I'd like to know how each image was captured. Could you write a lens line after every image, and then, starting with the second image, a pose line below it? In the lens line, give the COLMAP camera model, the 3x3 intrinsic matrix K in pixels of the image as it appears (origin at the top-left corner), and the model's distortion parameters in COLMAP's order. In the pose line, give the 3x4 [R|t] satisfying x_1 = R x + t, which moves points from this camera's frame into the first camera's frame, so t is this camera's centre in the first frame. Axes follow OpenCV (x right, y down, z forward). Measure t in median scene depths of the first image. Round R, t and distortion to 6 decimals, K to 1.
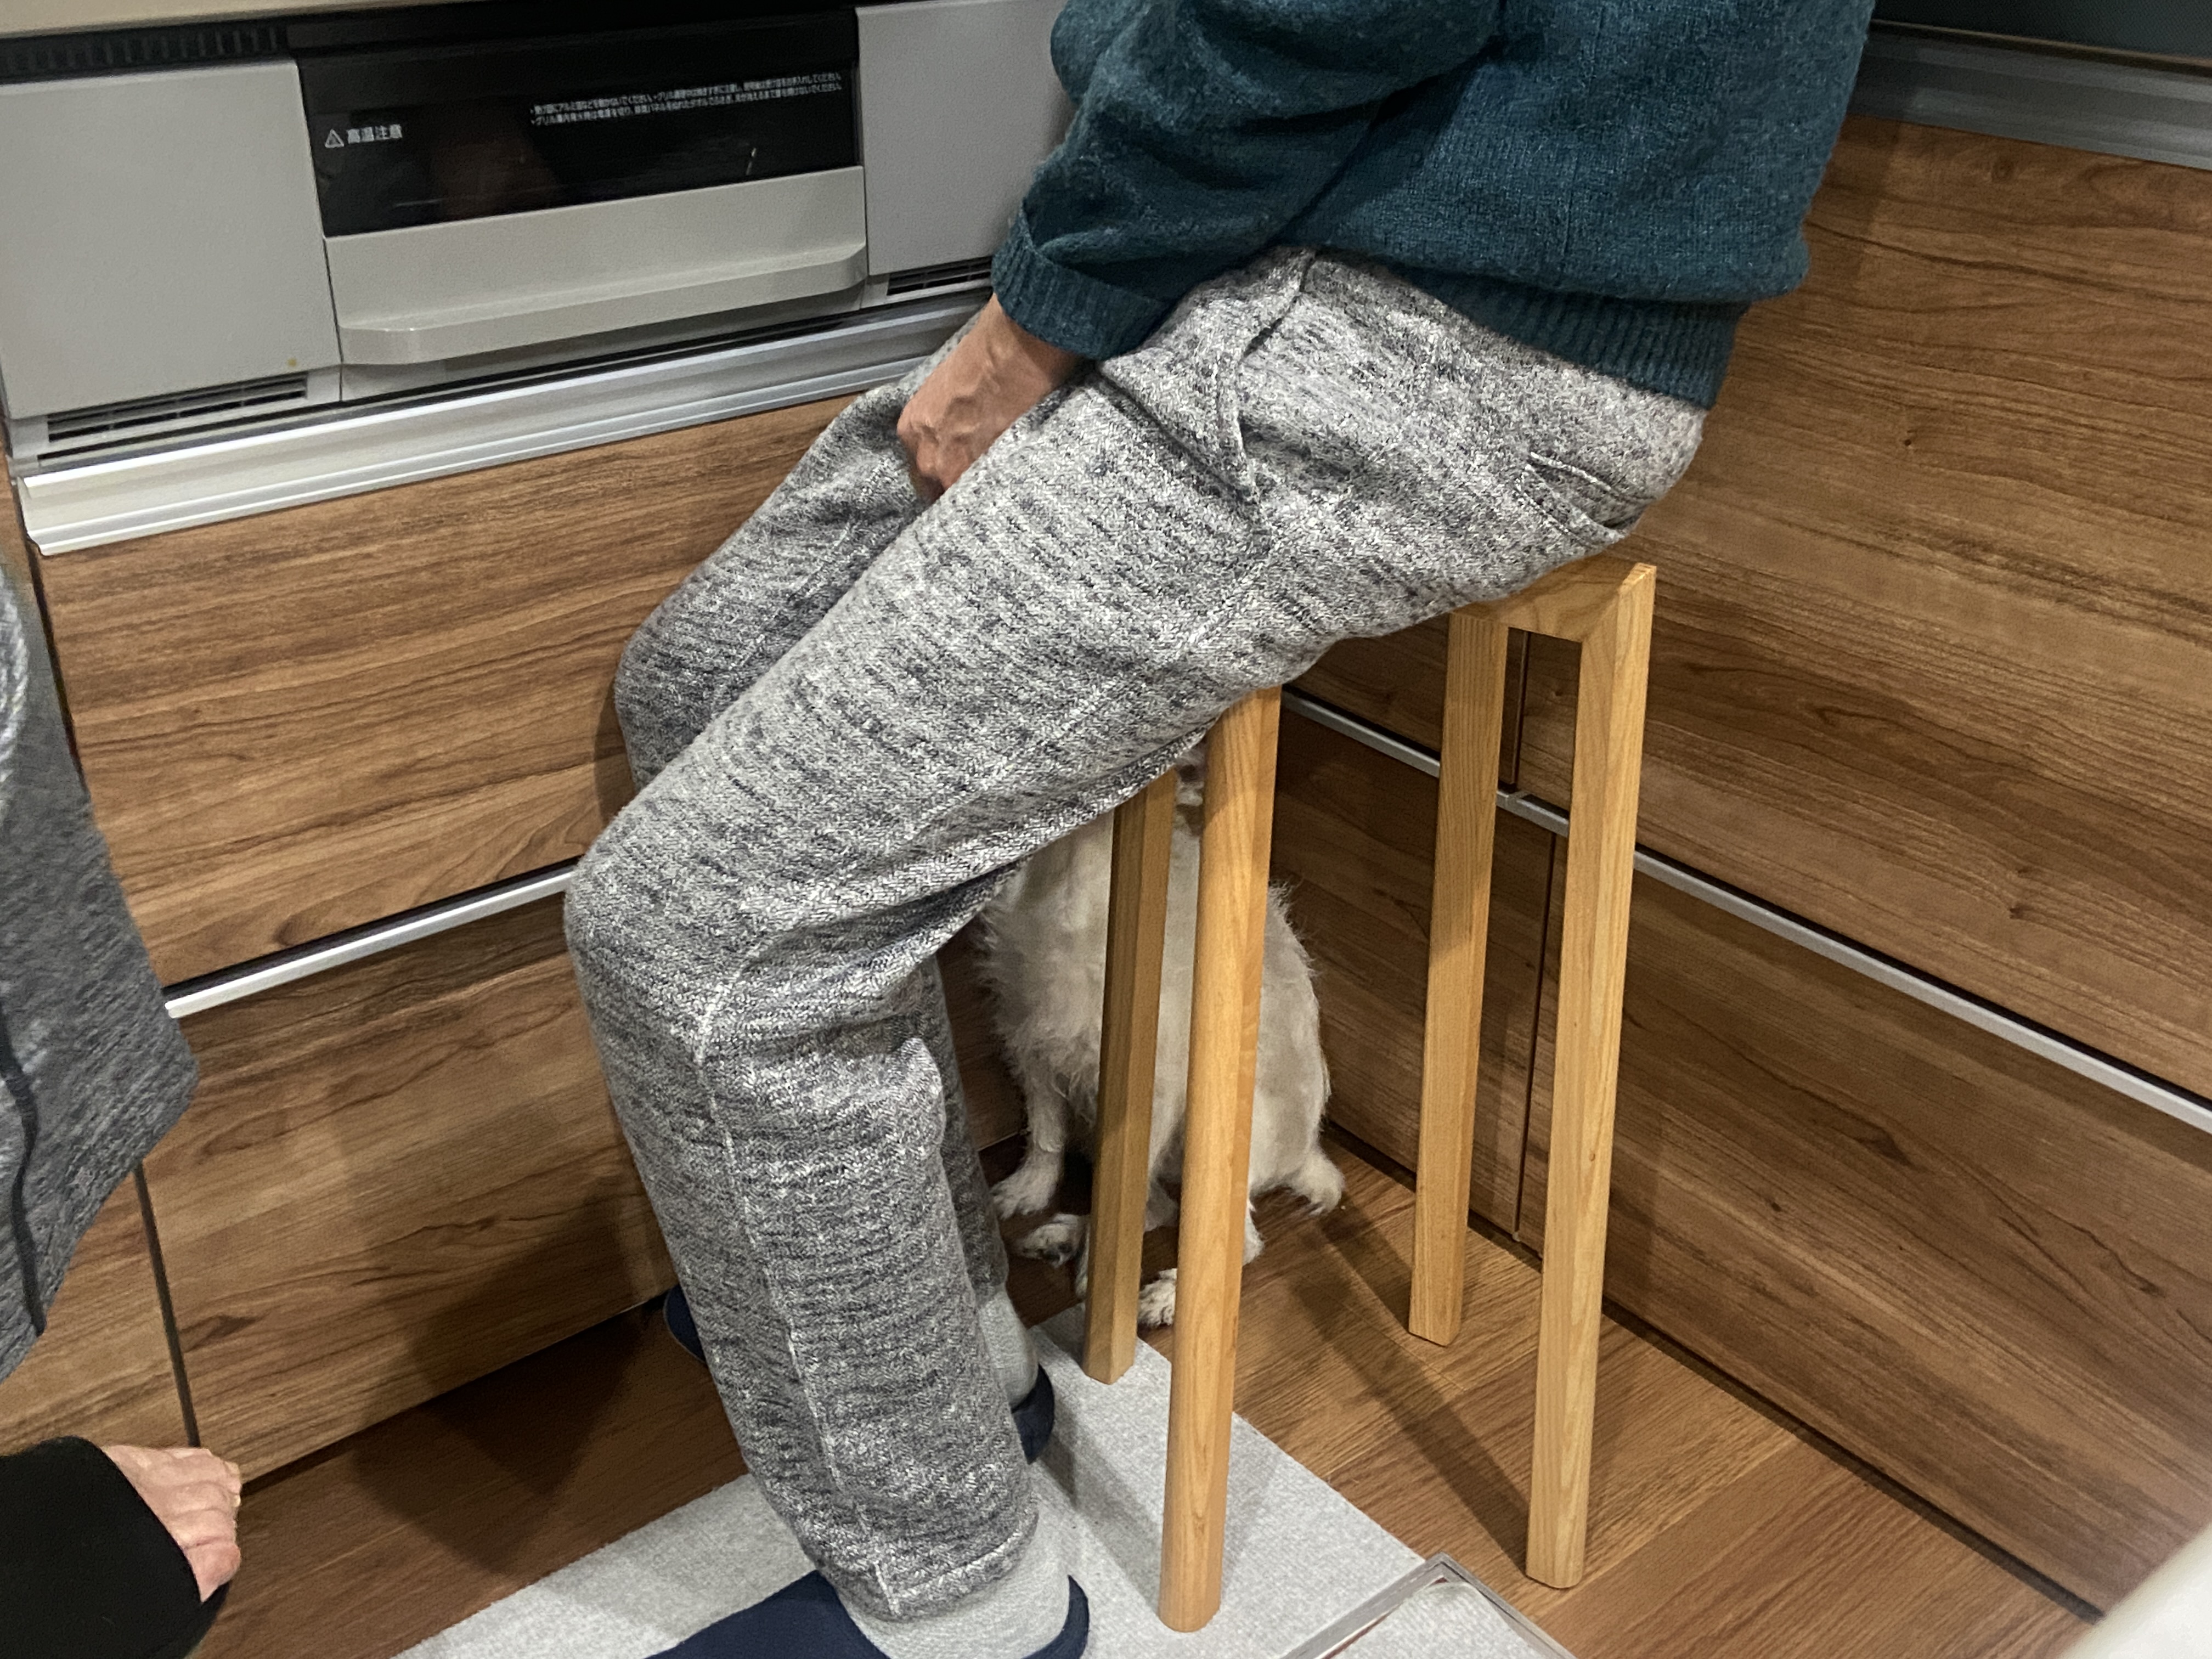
lens RADIAL K [[2345.6, 0, 1119.8], [0, 2345.6, 827.9], [0, 0, 1]] dist [0.089046, 0.000000]
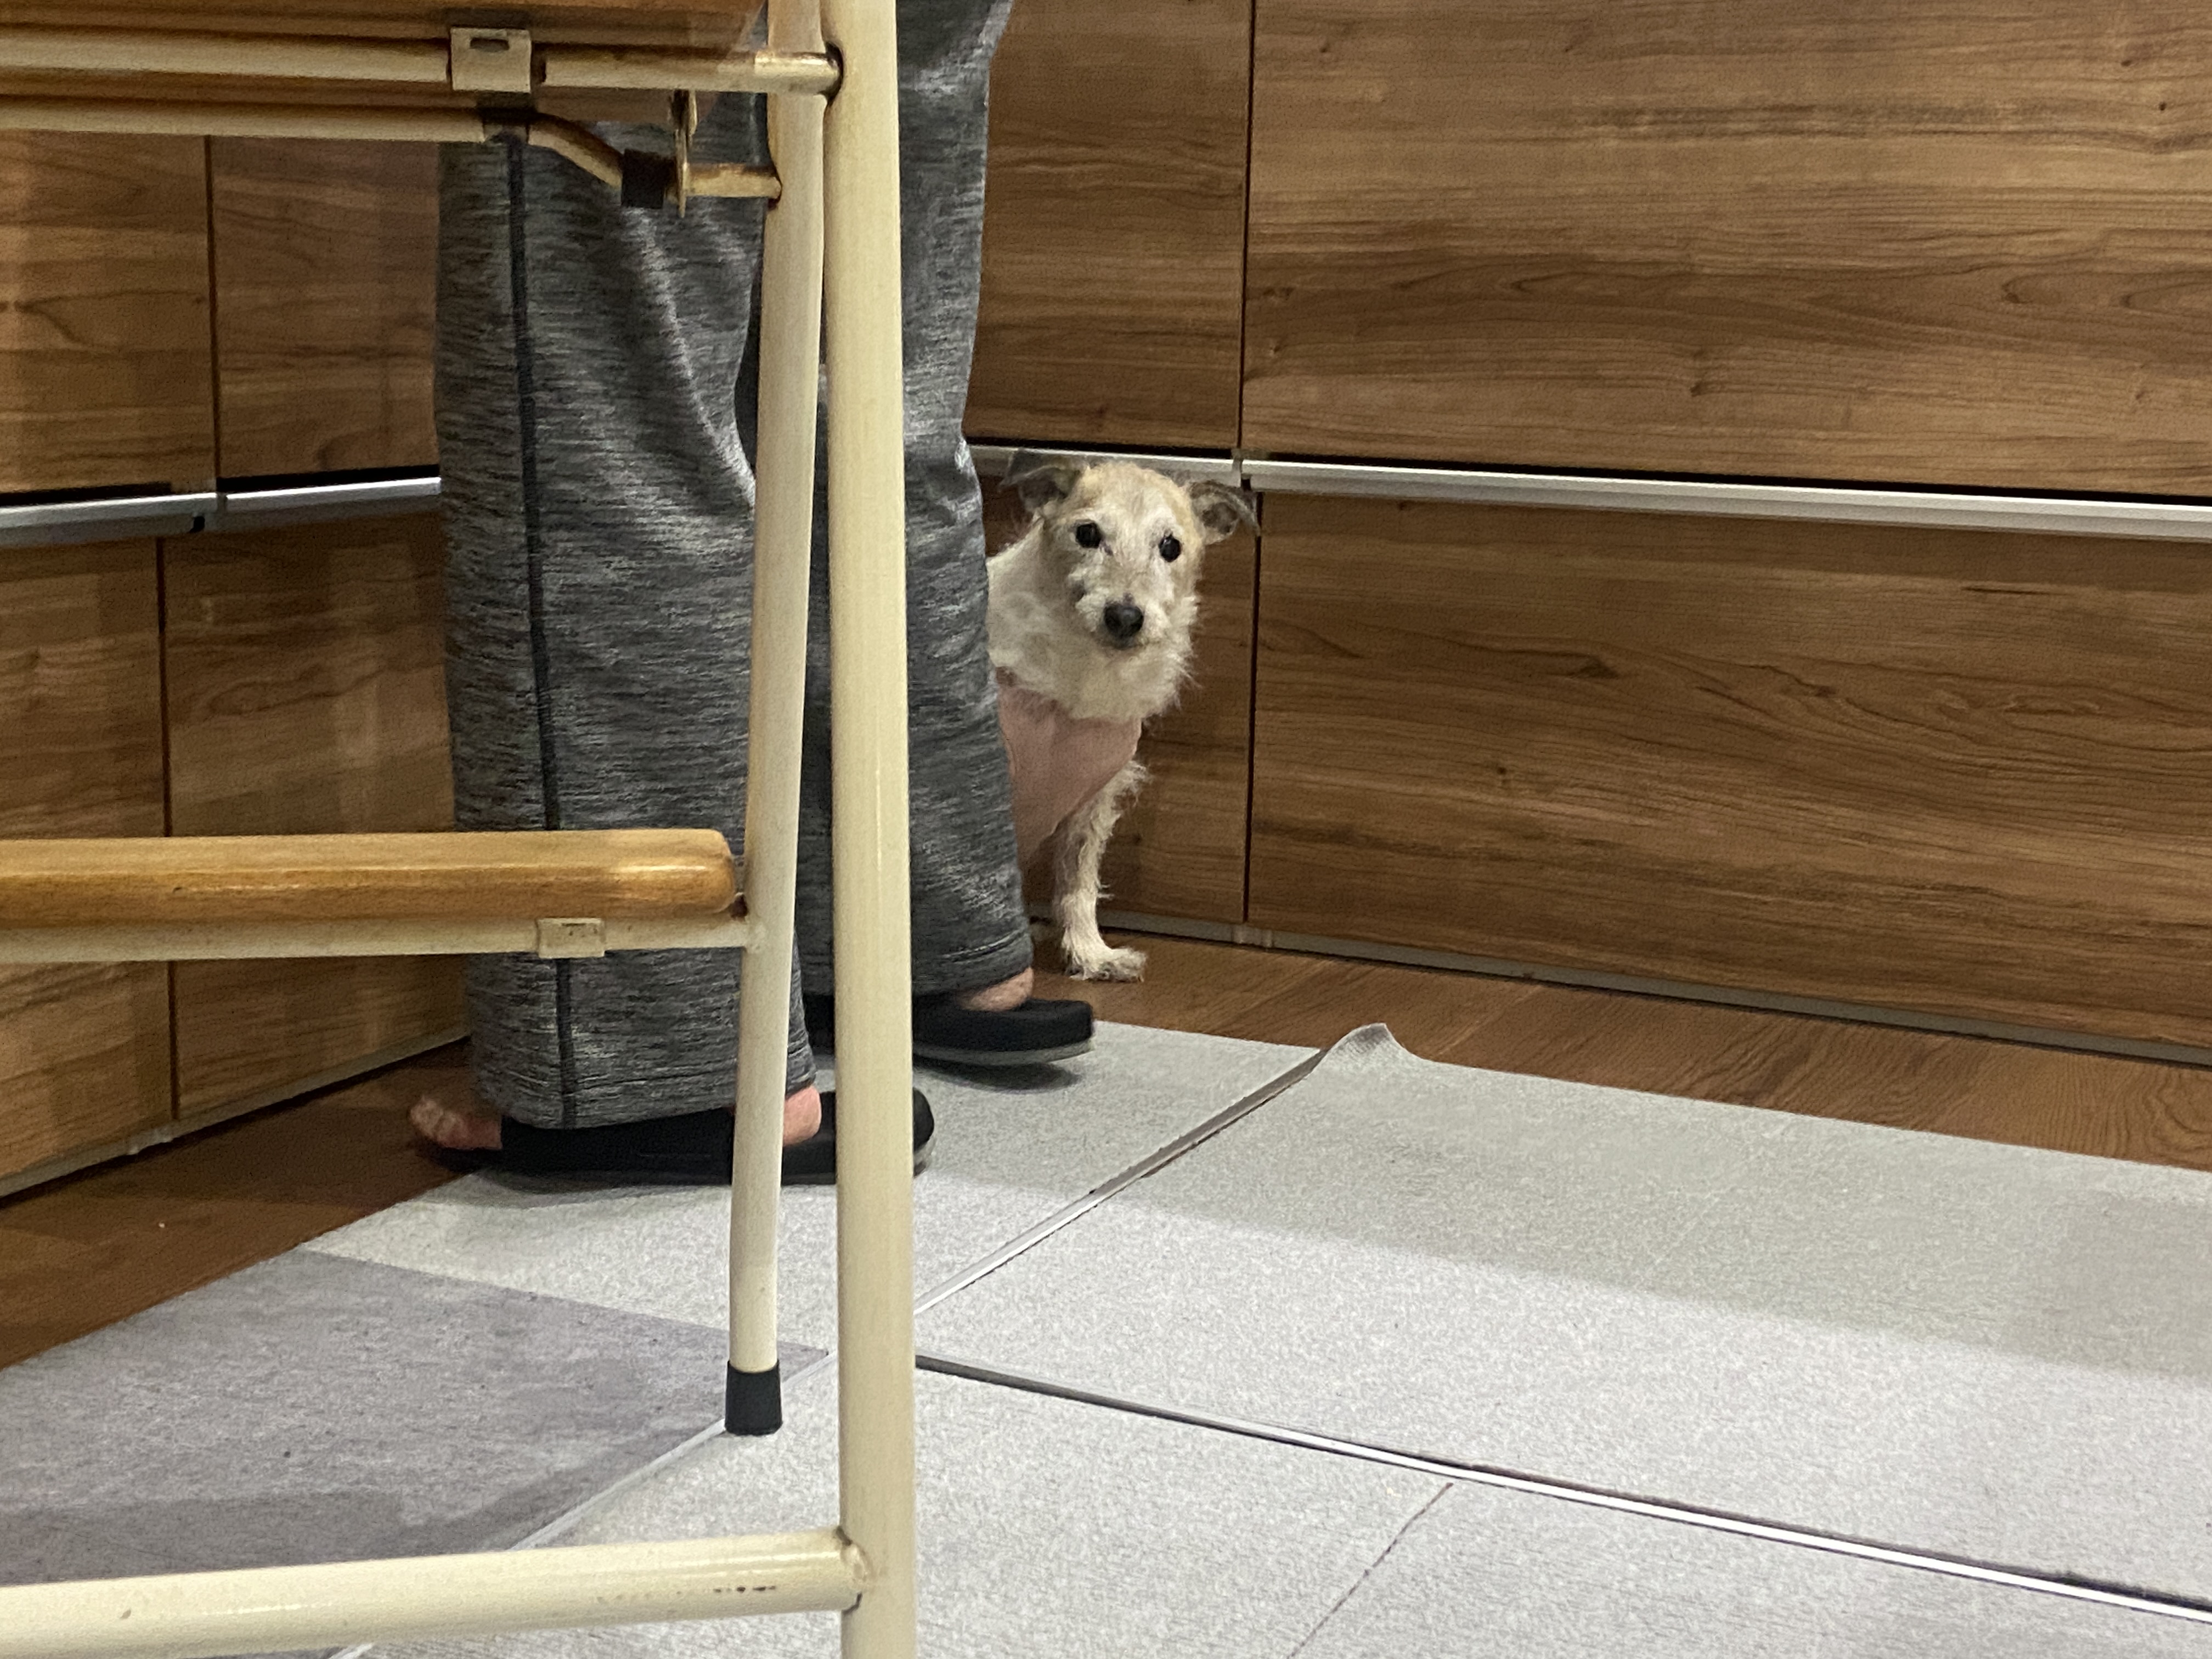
lens RADIAL K [[3001.1, 0, 1111.3], [0, 3001.1, 762.1], [0, 0, 1]] dist [0.175931, 0.000000]
pose [[0.901908, -0.052906, 0.428675, -0.658314], [0.176207, 0.951195, -0.253336, 0.608678], [-0.394351, 0.304022, 0.867213, -0.276351]]
